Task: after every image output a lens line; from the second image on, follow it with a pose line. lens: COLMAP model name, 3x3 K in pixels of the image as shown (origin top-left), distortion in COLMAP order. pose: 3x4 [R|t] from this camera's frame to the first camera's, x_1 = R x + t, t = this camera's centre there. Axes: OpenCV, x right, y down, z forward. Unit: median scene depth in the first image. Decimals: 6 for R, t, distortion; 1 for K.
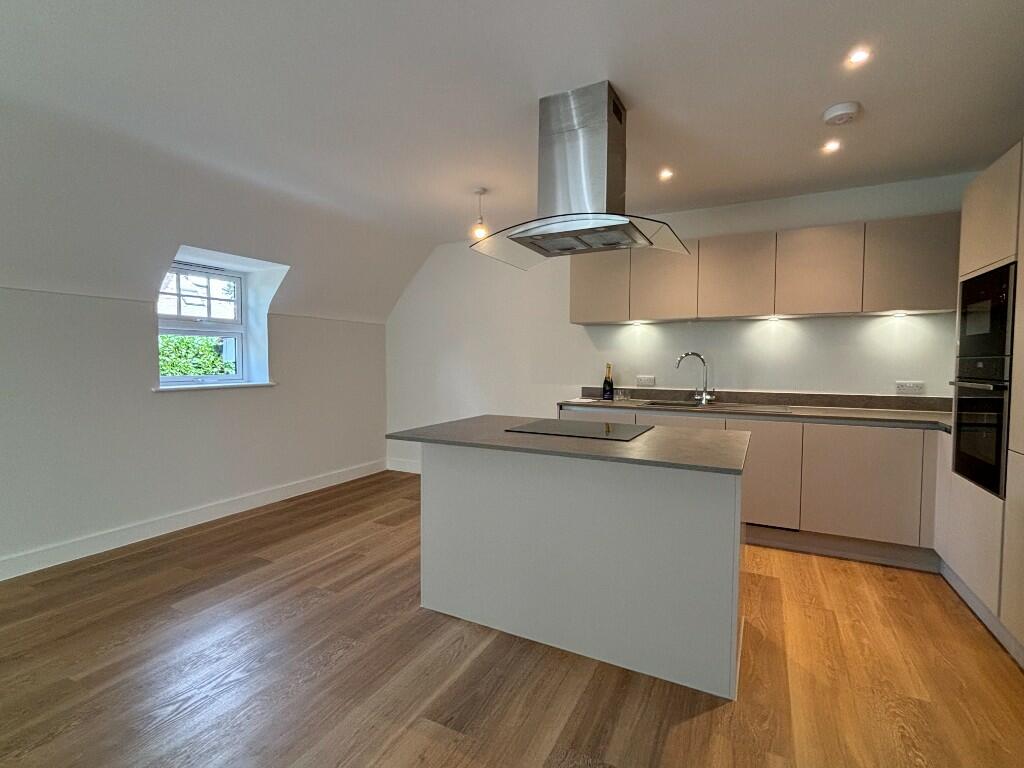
lens RADIAL K [[479.9, 0, 512.6], [0, 479.9, 383.9], [0, 0, 1]] dist [0.009064, -0.002437]
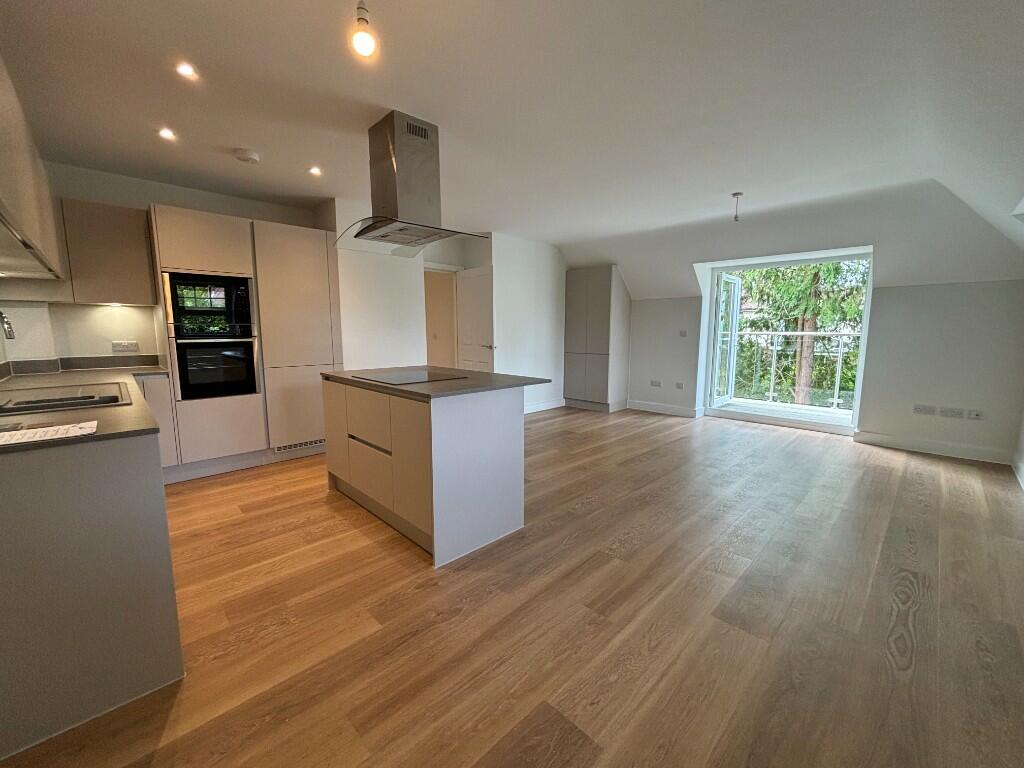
lens RADIAL K [[410.3, 0, 508.8], [0, 410.3, 382.1], [0, 0, 1]] dist [0.004172, 0.000808]
pose [[-0.946741, -0.041780, 0.319275, -0.348941], [0.014643, 0.984934, 0.172309, -0.061520], [-0.321664, 0.167807, -0.931865, 1.414409]]
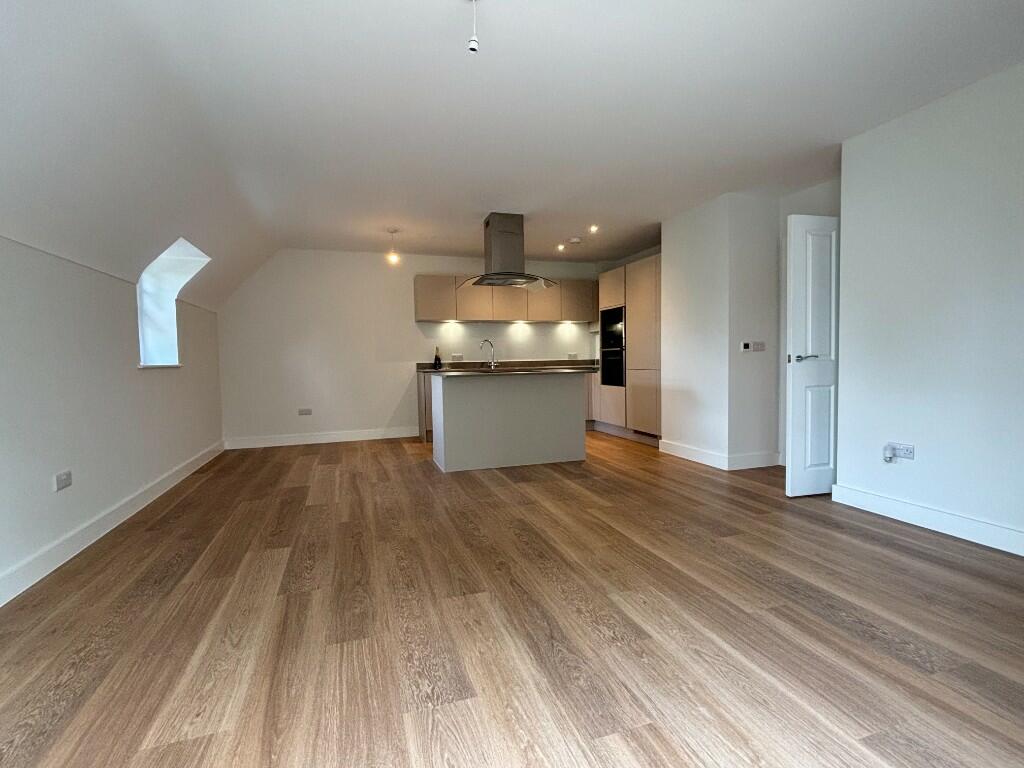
lens RADIAL K [[479.9, 0, 507.9], [0, 479.9, 388.3], [0, 0, 1]] dist [0.009064, -0.002437]
pose [[0.702054, -0.059442, 0.709639, -0.951566], [0.054179, 0.998080, 0.030003, 0.073552], [-0.710060, 0.017384, 0.703927, -0.335049]]
